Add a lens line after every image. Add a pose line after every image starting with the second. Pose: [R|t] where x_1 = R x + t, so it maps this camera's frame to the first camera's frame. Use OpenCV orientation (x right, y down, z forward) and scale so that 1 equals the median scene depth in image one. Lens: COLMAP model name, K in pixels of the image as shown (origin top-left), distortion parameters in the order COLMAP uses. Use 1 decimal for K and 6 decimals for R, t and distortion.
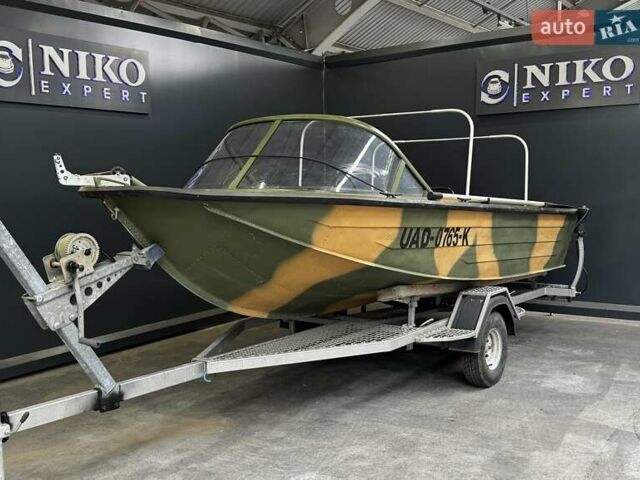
lens RADIAL K [[730.0, 0, 319.0], [0, 730.0, 267.7], [0, 0, 1]] dist [0.108107, -0.045130]
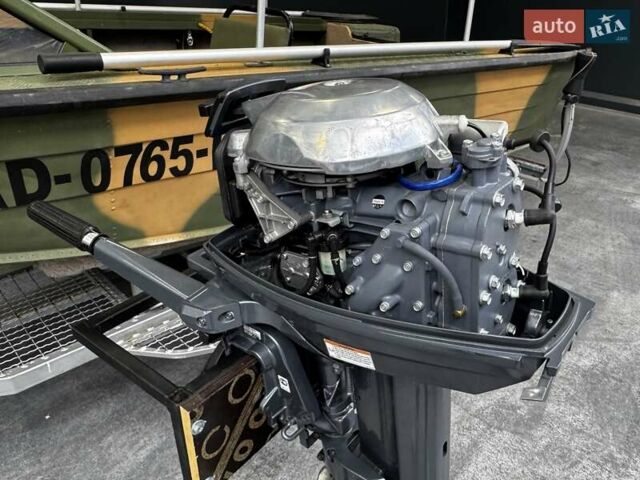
lens RADIAL K [[528.9, 0, 337.0], [0, 528.9, 249.7], [0, 0, 1]] dist [-0.003518, 0.000552]
pose [[0.981038, 0.124878, -0.148223, 0.341485], [-0.058386, 0.919651, 0.388372, -0.122417], [0.184813, -0.372354, 0.909504, 0.733100]]
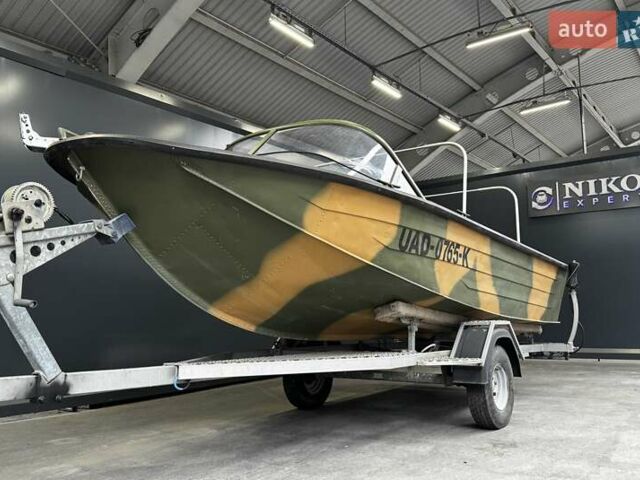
lens RADIAL K [[610.9, 0, 320.0], [0, 610.9, 240.0], [0, 0, 1]] dist [0.147198, -0.304804]
pose [[0.999959, 0.009024, -0.000633, 0.010157], [-0.008909, 0.970248, -0.241949, 0.139764], [-0.001569, 0.241945, 0.970289, 0.225349]]
